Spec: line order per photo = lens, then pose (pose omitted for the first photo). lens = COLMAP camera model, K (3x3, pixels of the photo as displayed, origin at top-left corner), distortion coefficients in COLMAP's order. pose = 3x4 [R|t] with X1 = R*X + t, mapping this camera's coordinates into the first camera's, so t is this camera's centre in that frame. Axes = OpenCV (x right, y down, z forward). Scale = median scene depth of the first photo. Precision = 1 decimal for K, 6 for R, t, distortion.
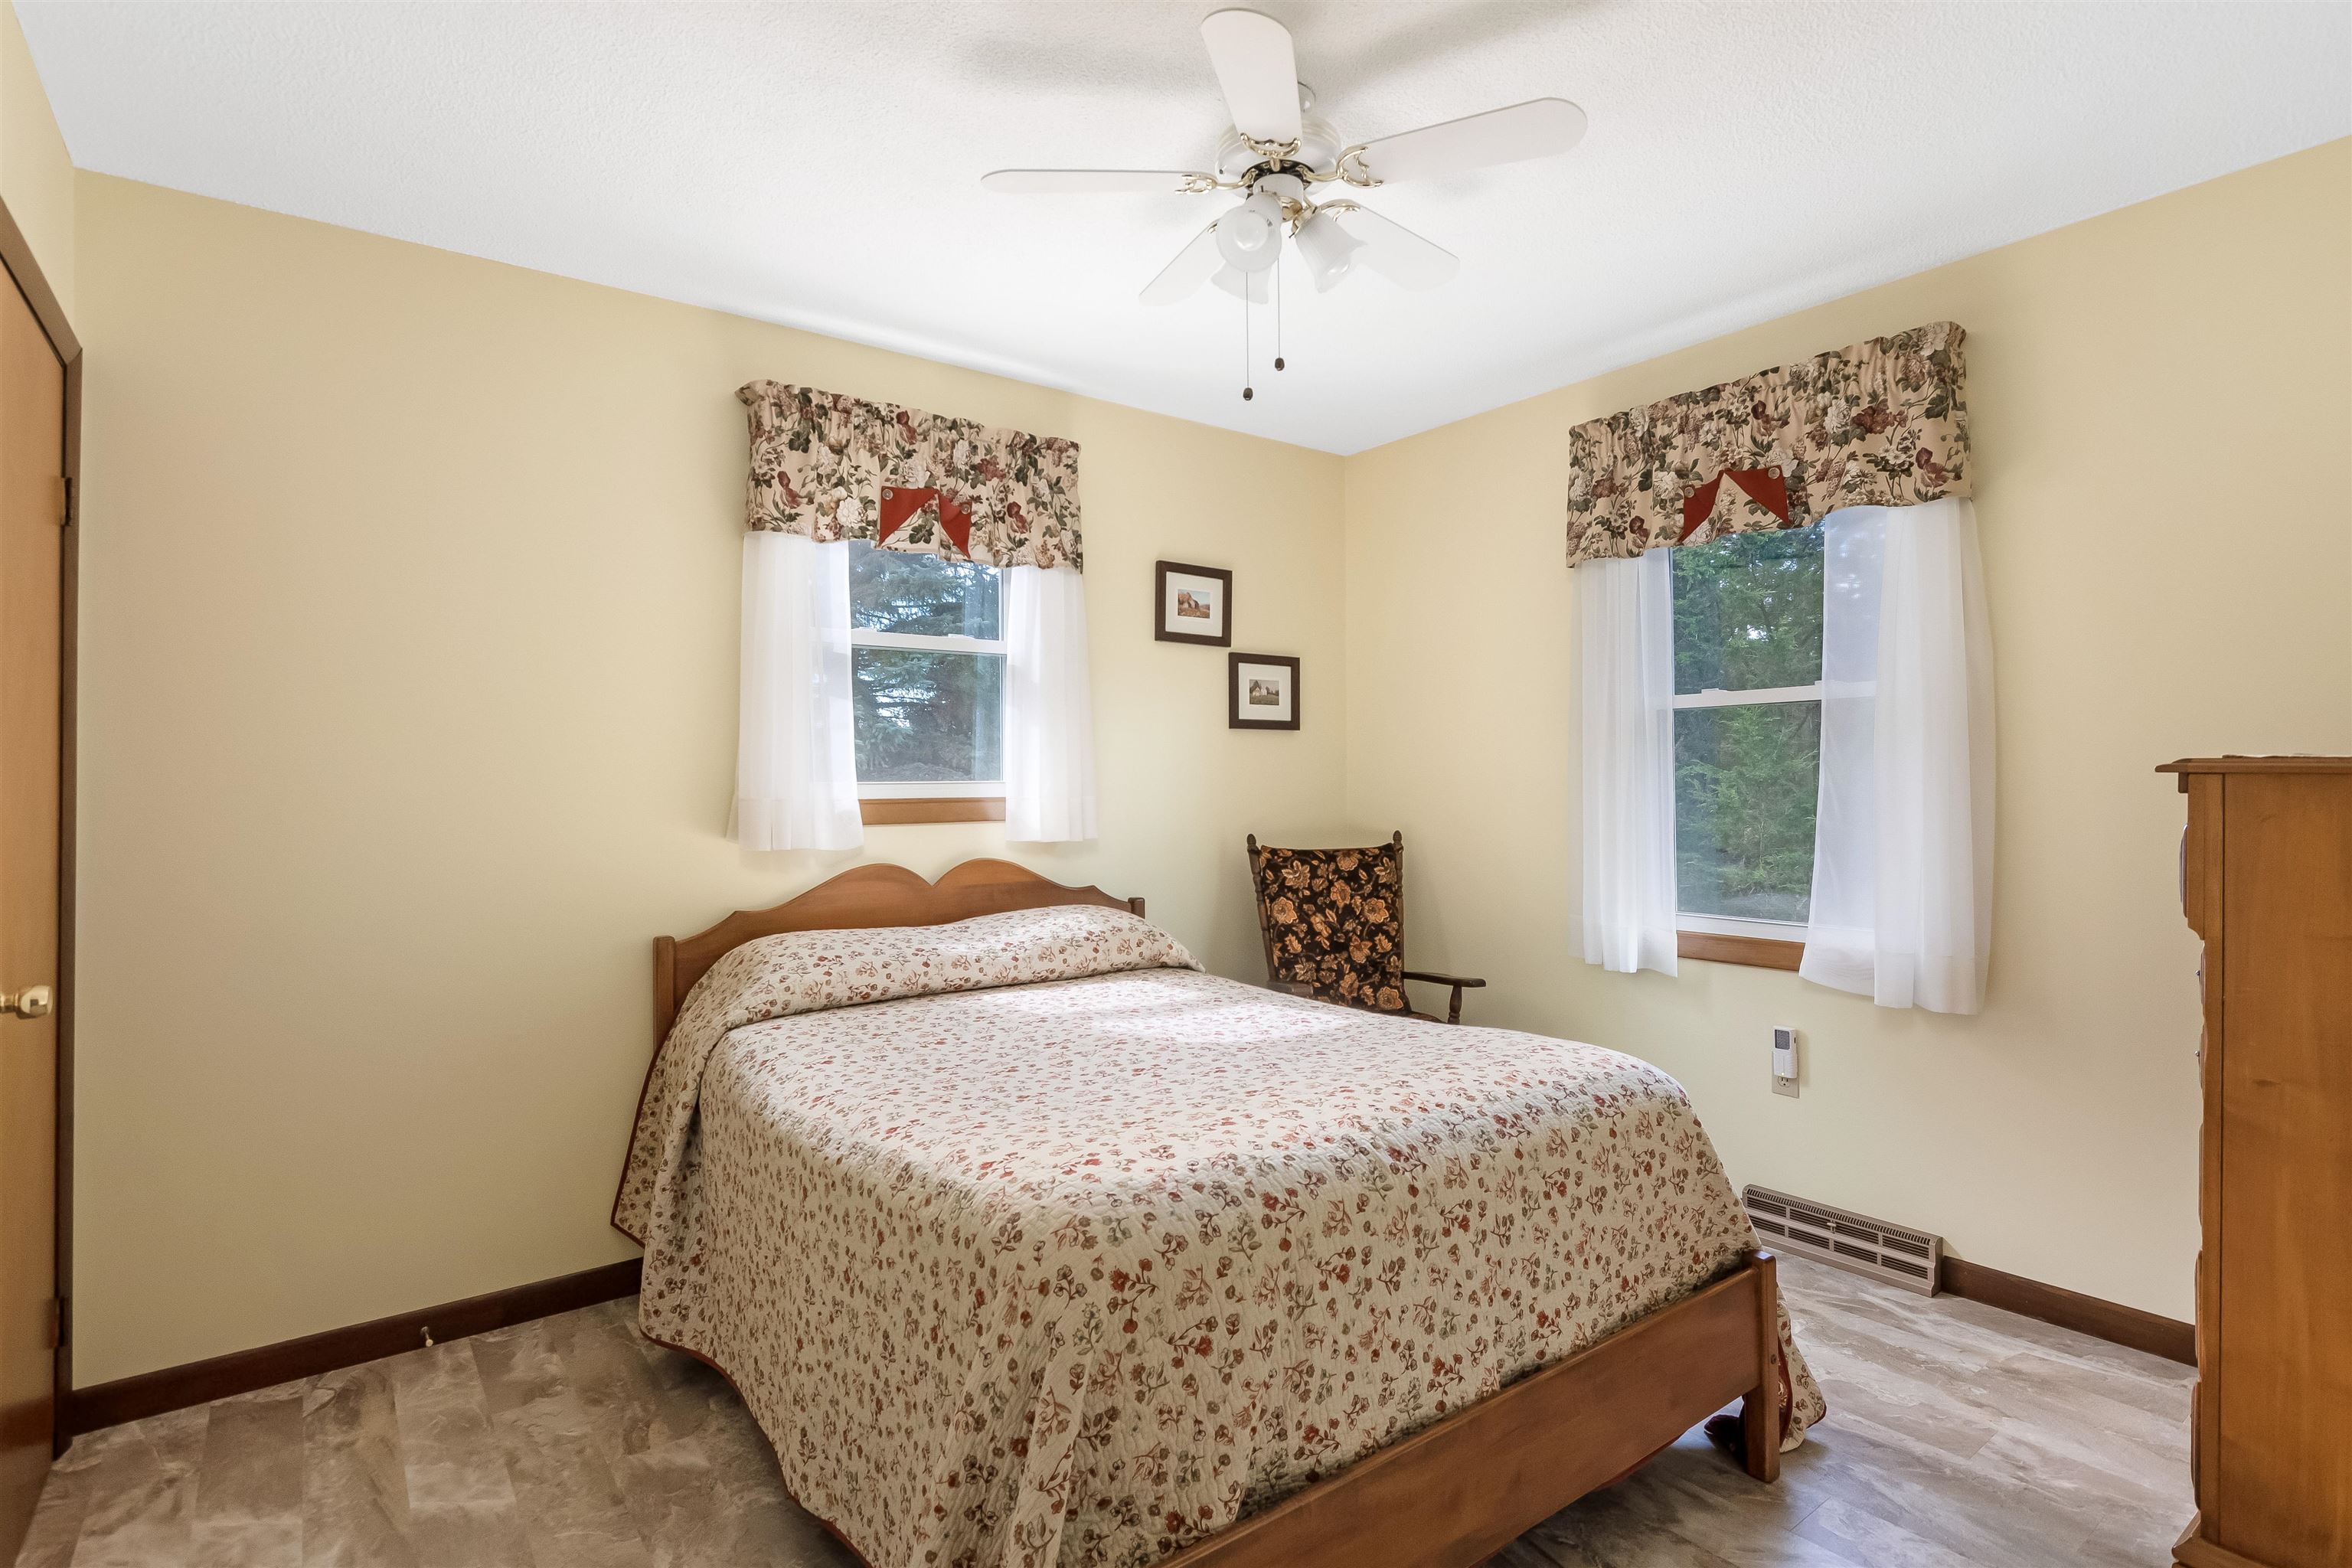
lens RADIAL K [[1156.9, 0, 1164.5], [0, 1156.9, 785.7], [0, 0, 1]] dist [-0.004867, -0.005132]
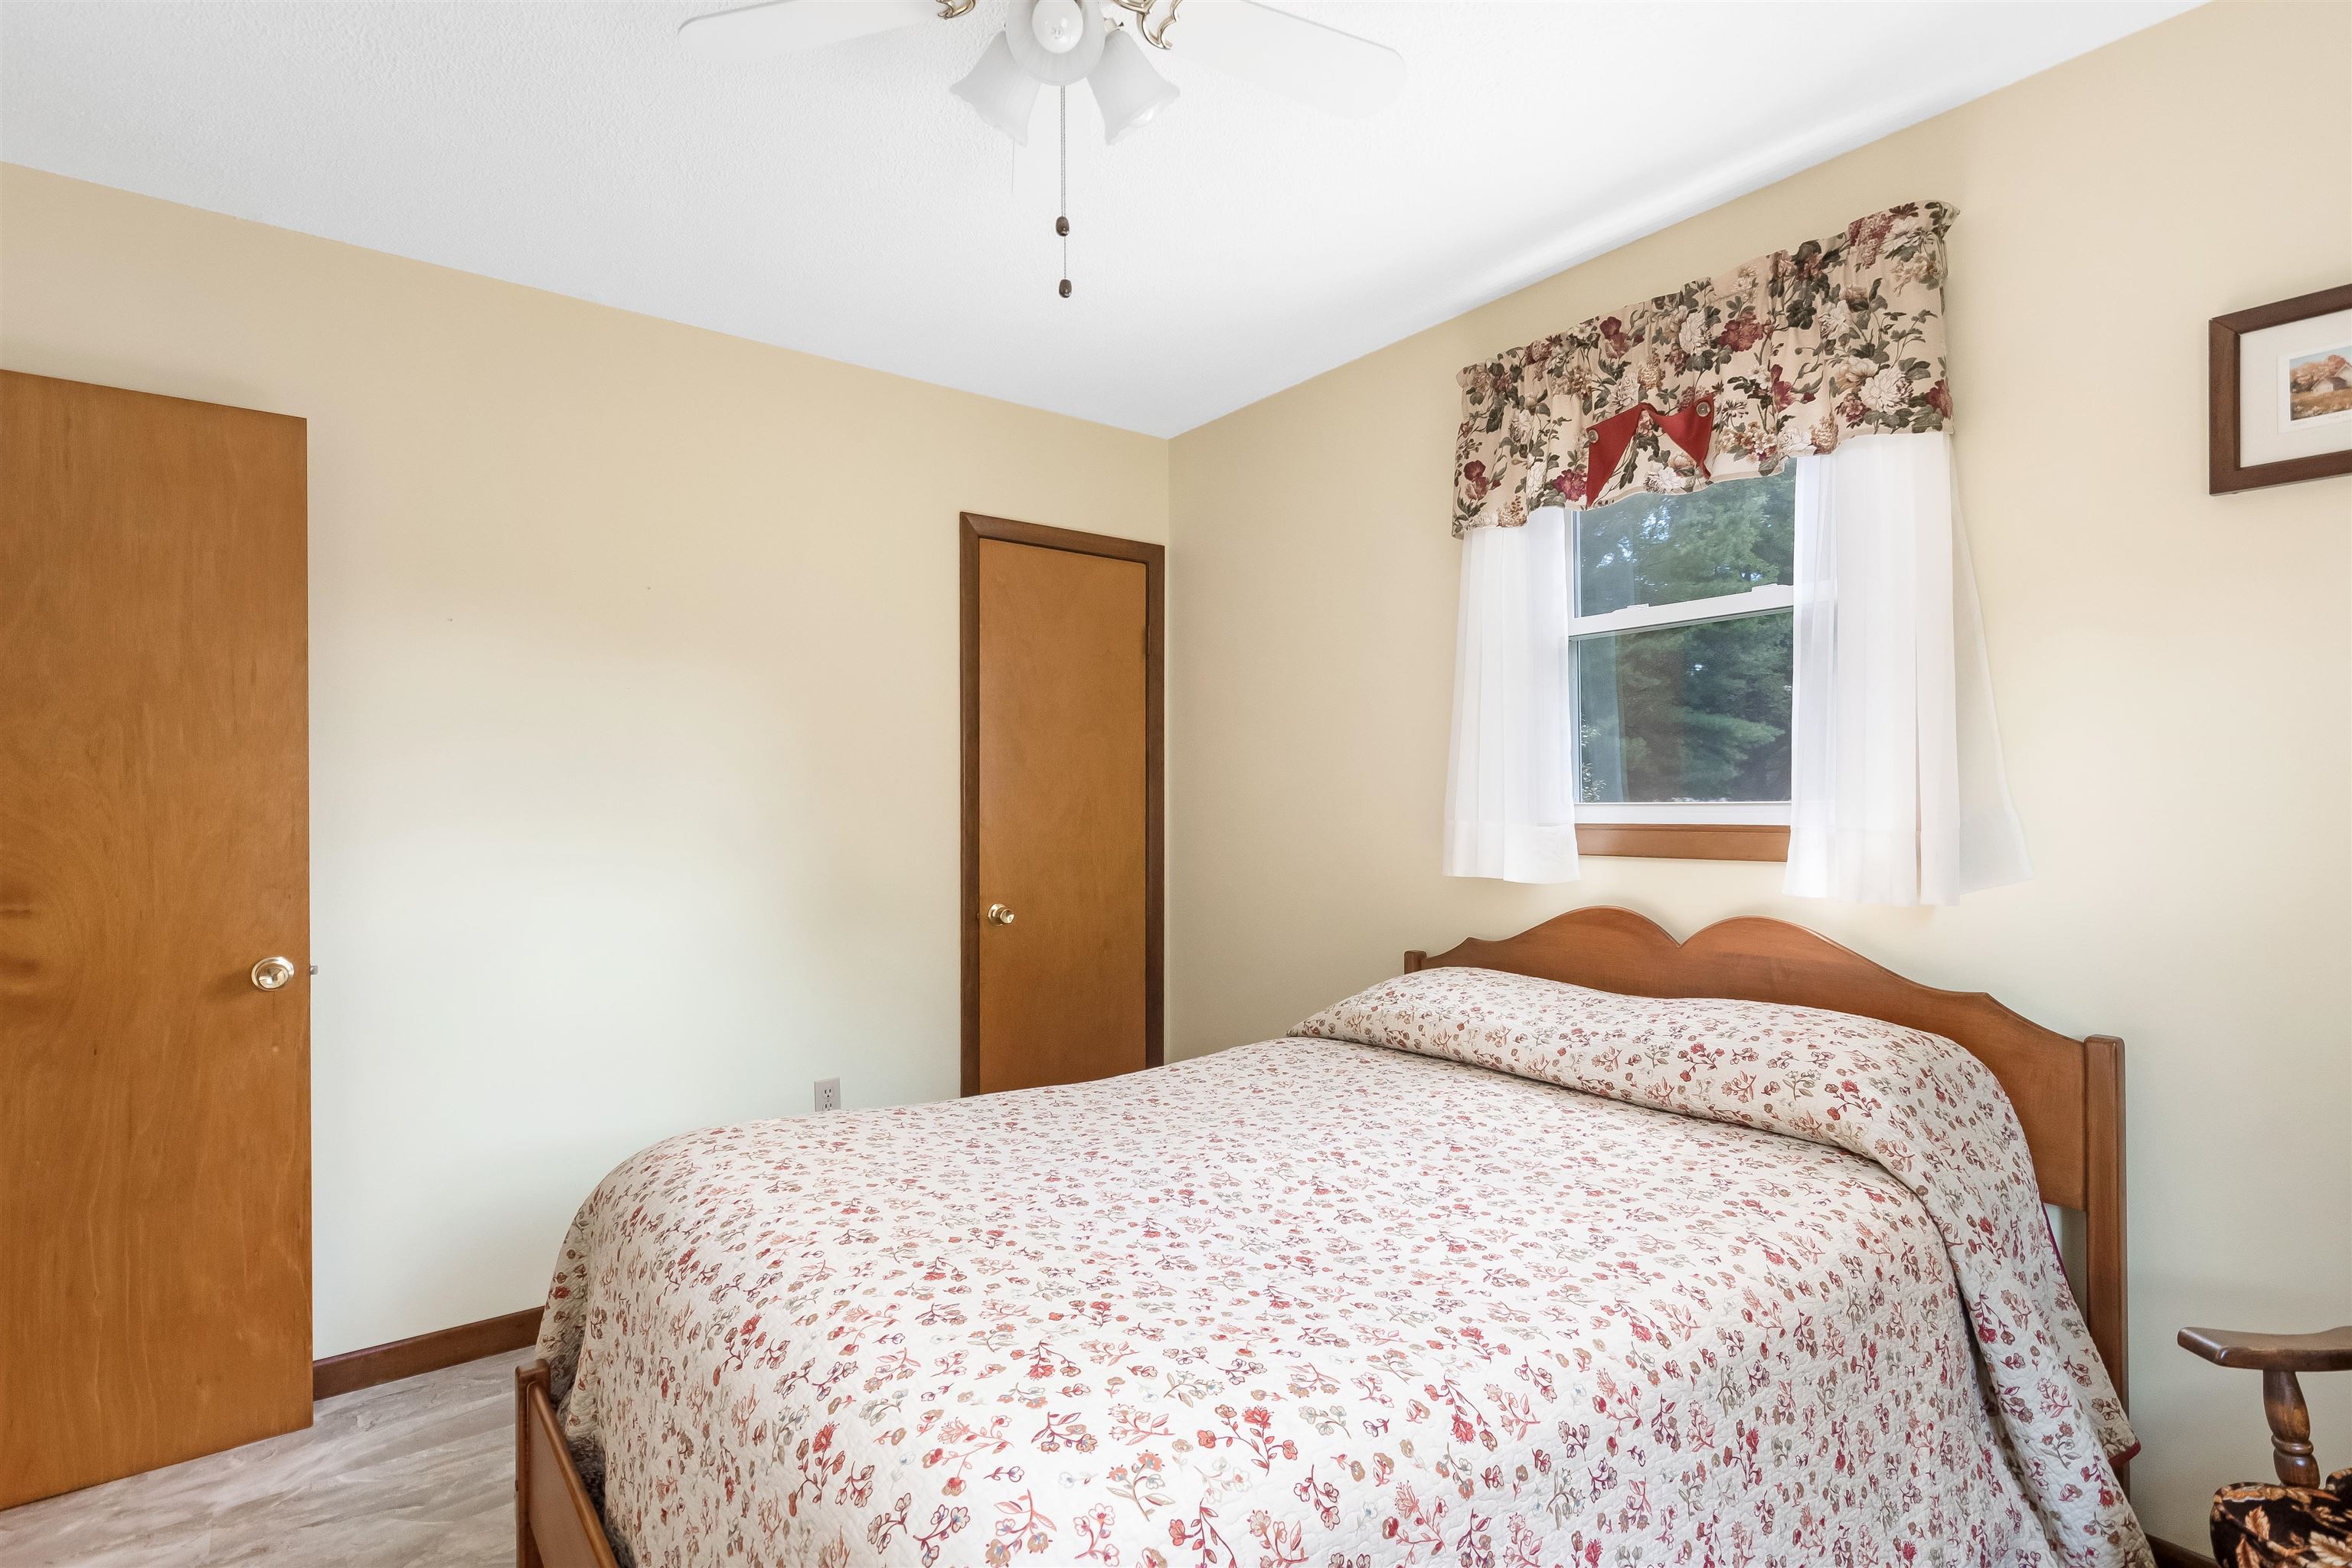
lens RADIAL K [[1156.9, 0, 1175.2], [0, 1156.9, 800.6], [0, 0, 1]] dist [-0.004867, -0.005132]
pose [[0.004776, -0.002079, -0.999986, 0.559738], [-0.003878, 0.999990, -0.002097, -0.001384], [0.999981, 0.003888, 0.004768, 0.734506]]
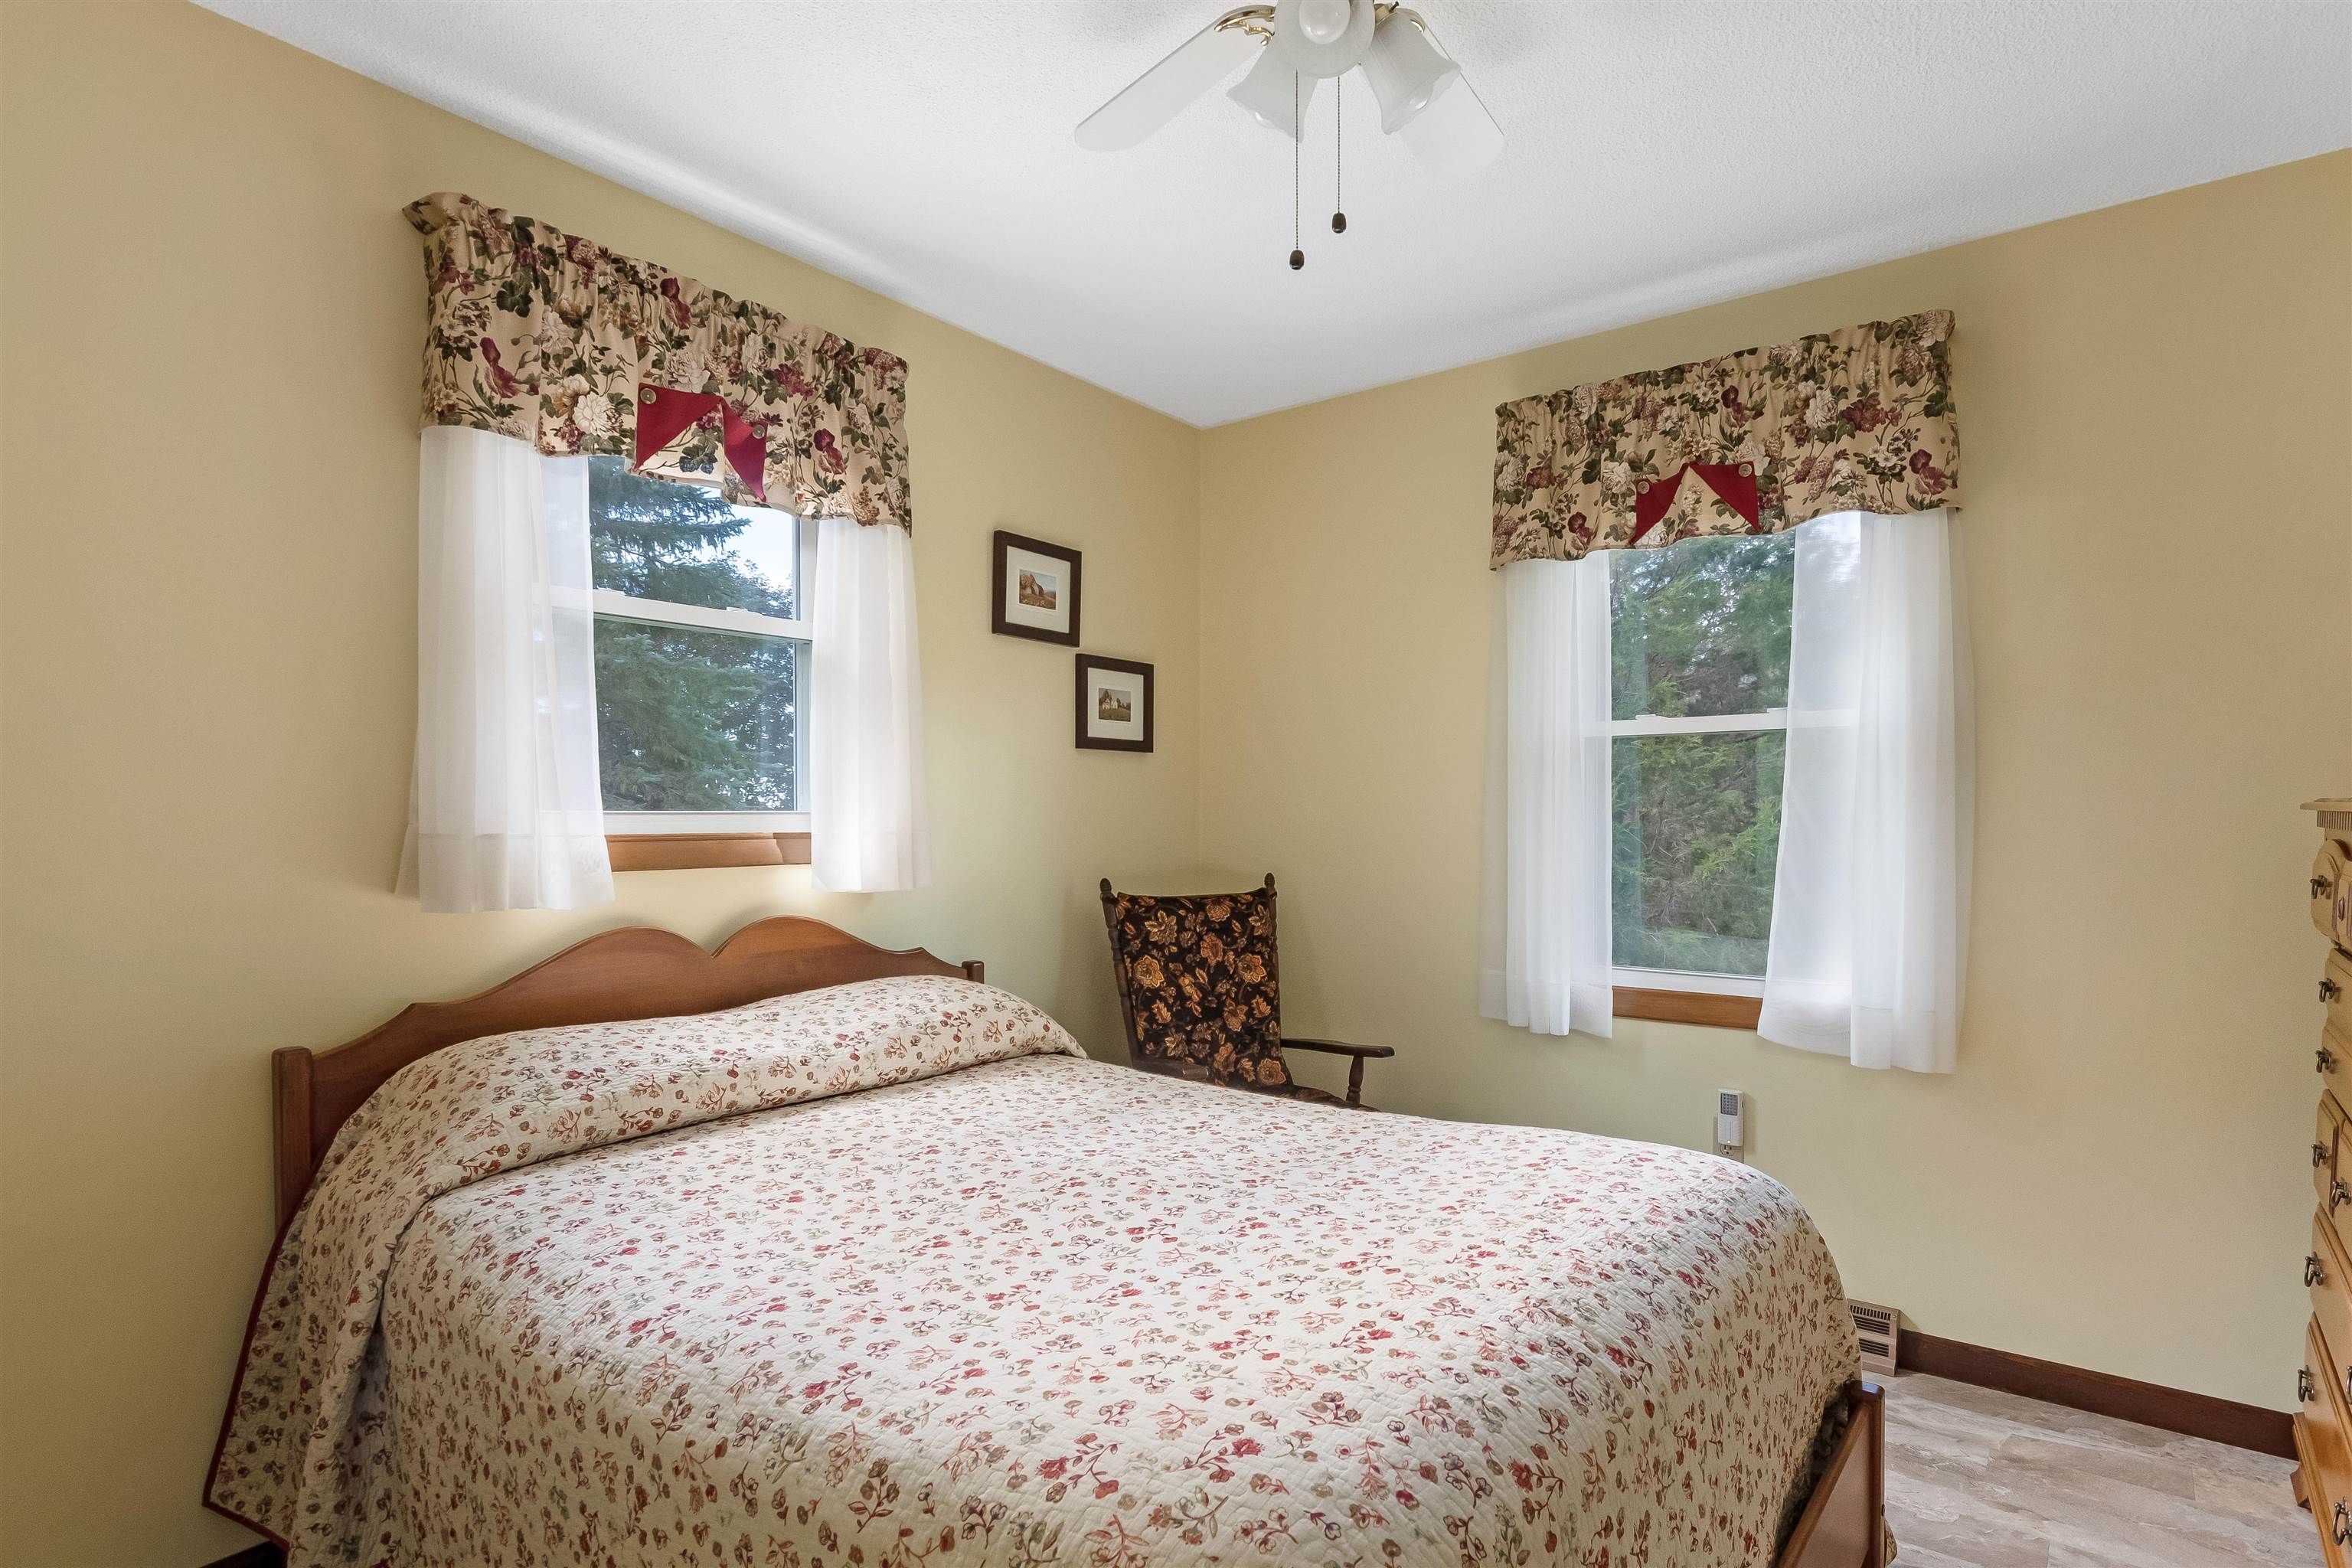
lens RADIAL K [[1226.0, 0, 1202.4], [0, 1226.0, 856.9], [0, 0, 1]] dist [-0.004080, -0.000976]
pose [[0.960524, -0.001763, 0.278192, -0.128751], [-0.006941, 0.999517, 0.030299, -0.000229], [-0.278111, -0.031033, 0.960047, 0.199535]]
